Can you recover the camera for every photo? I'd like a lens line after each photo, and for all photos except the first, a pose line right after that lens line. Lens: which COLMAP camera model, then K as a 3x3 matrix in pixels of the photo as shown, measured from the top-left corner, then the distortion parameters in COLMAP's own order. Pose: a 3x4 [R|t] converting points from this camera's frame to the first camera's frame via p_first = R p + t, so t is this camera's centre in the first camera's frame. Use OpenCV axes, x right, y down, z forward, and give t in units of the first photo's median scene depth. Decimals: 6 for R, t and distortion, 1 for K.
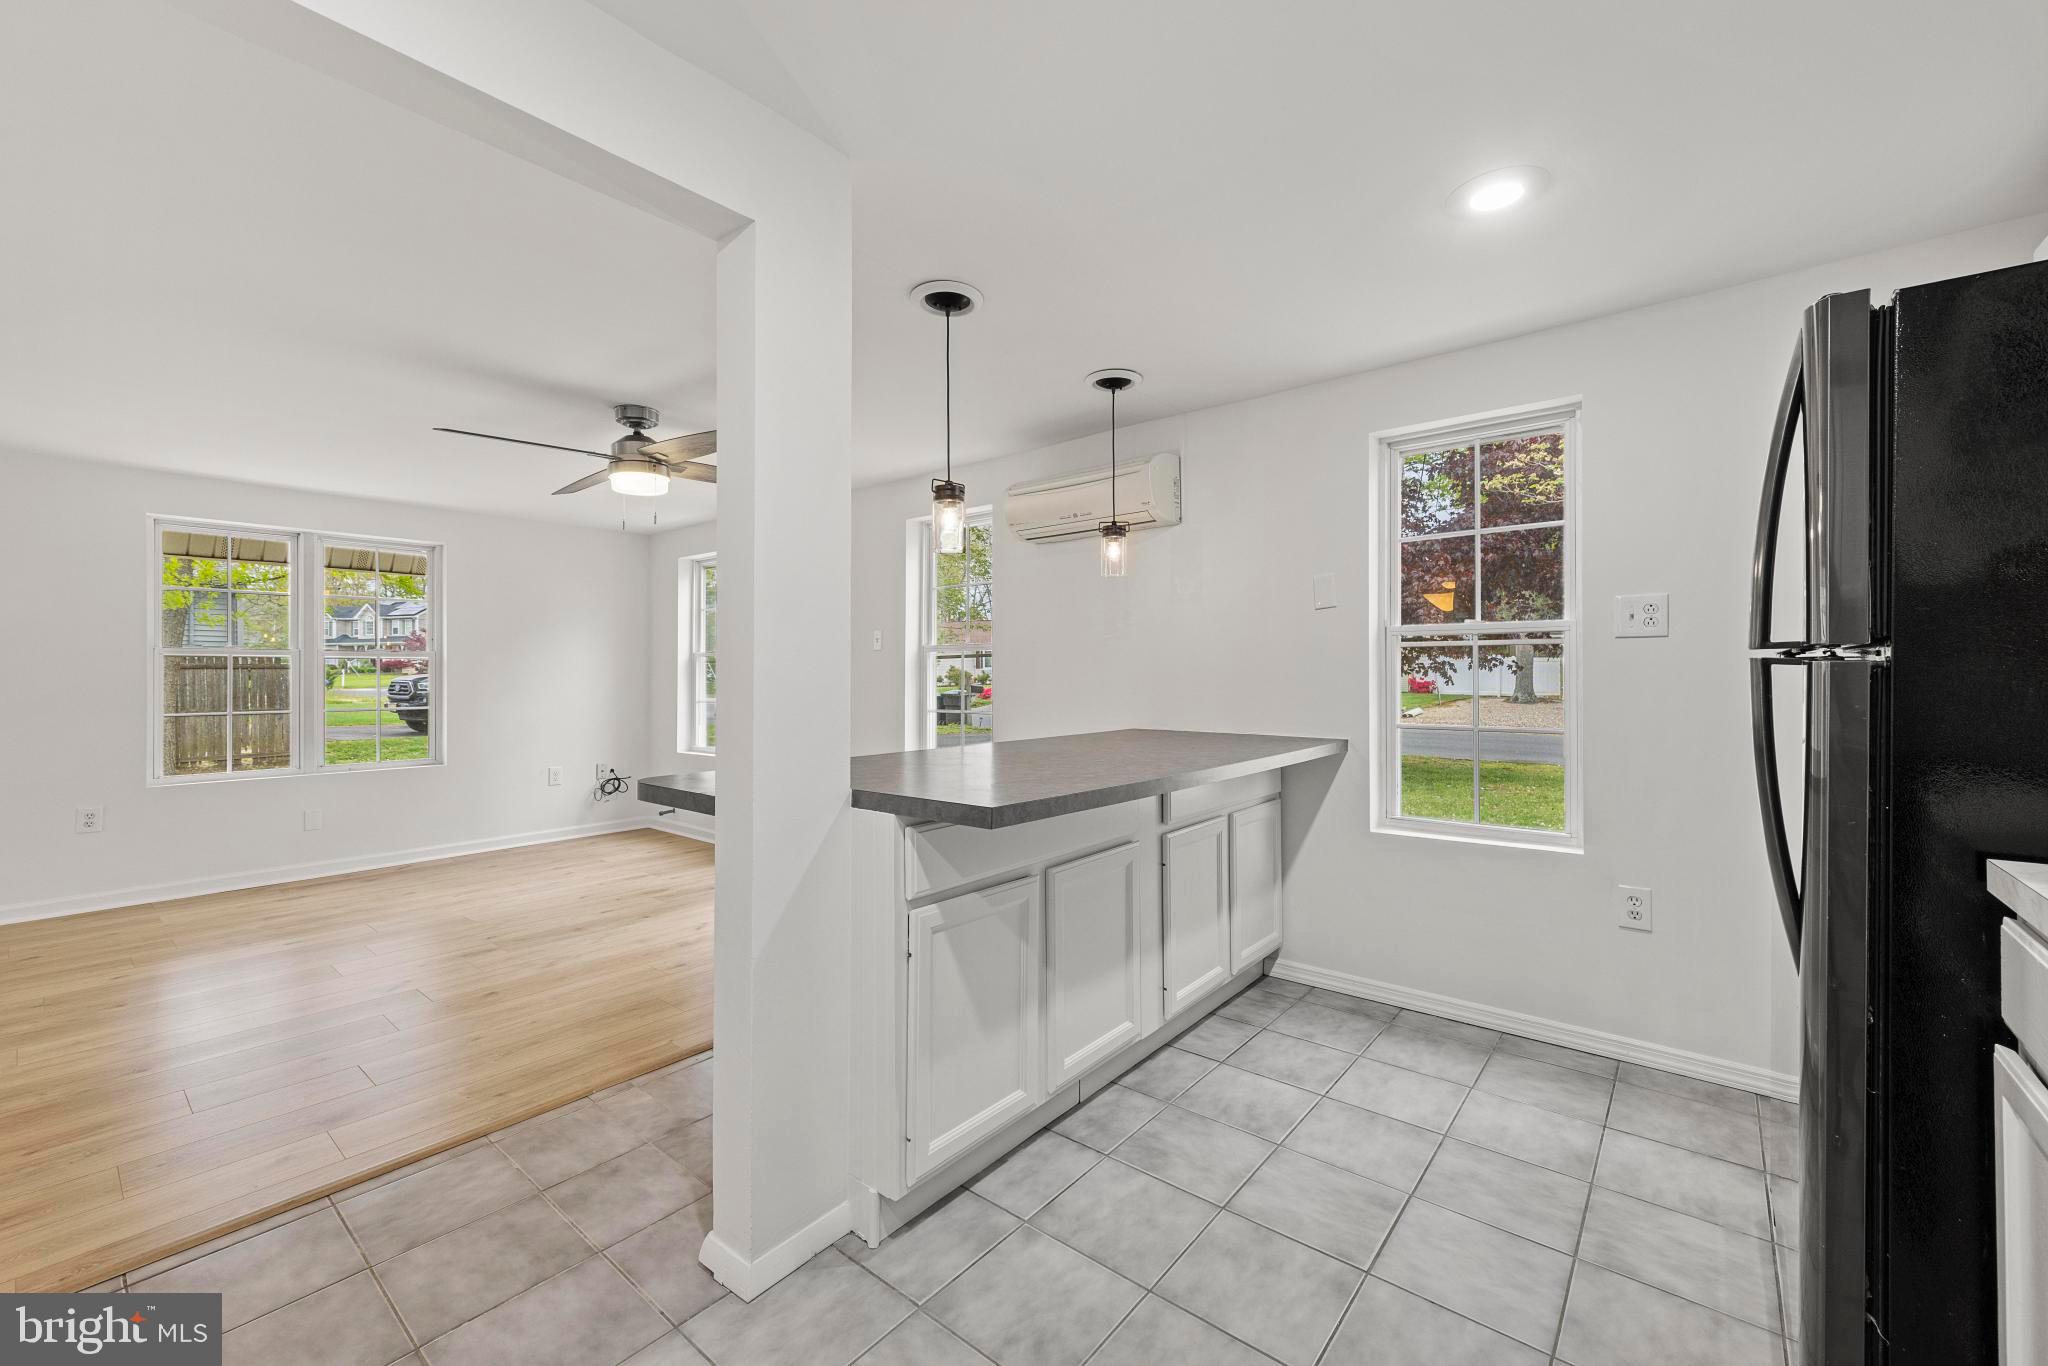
lens RADIAL K [[828.7, 0, 1024.0], [0, 828.7, 683.0], [0, 0, 1]] dist [-0.000740, -0.000410]
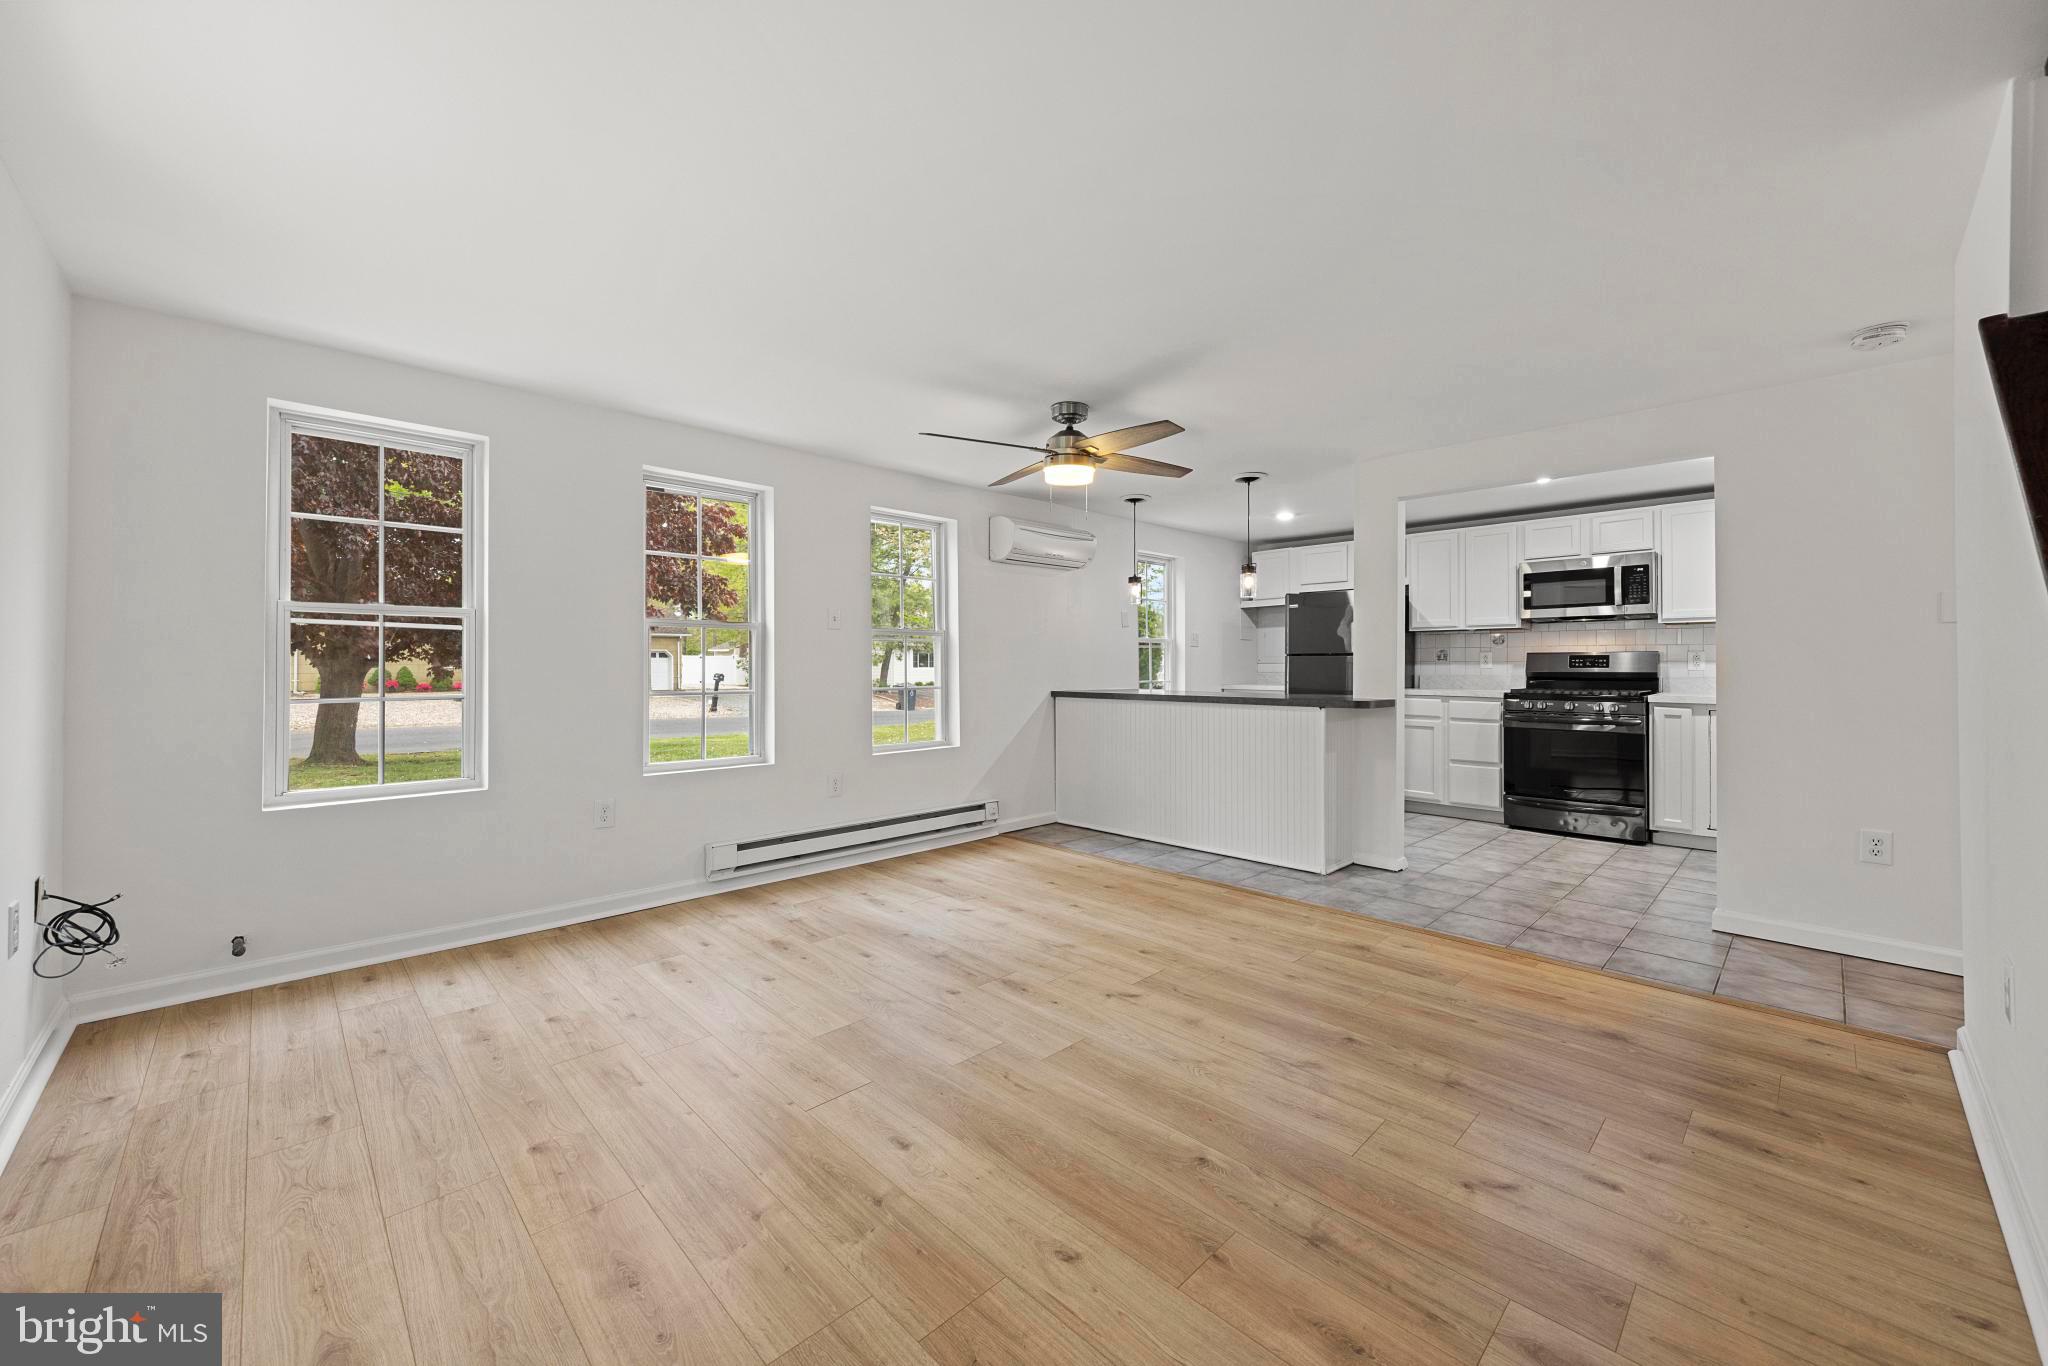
lens RADIAL K [[789.7, 0, 1024.0], [0, 789.7, 683.0], [0, 0, 1]] dist [0.000040, -0.000051]
pose [[0.110209, -0.027354, 0.993532, -1.514929], [0.007255, 0.999617, 0.026717, -0.002886], [-0.993882, 0.004264, 0.110365, 0.944376]]
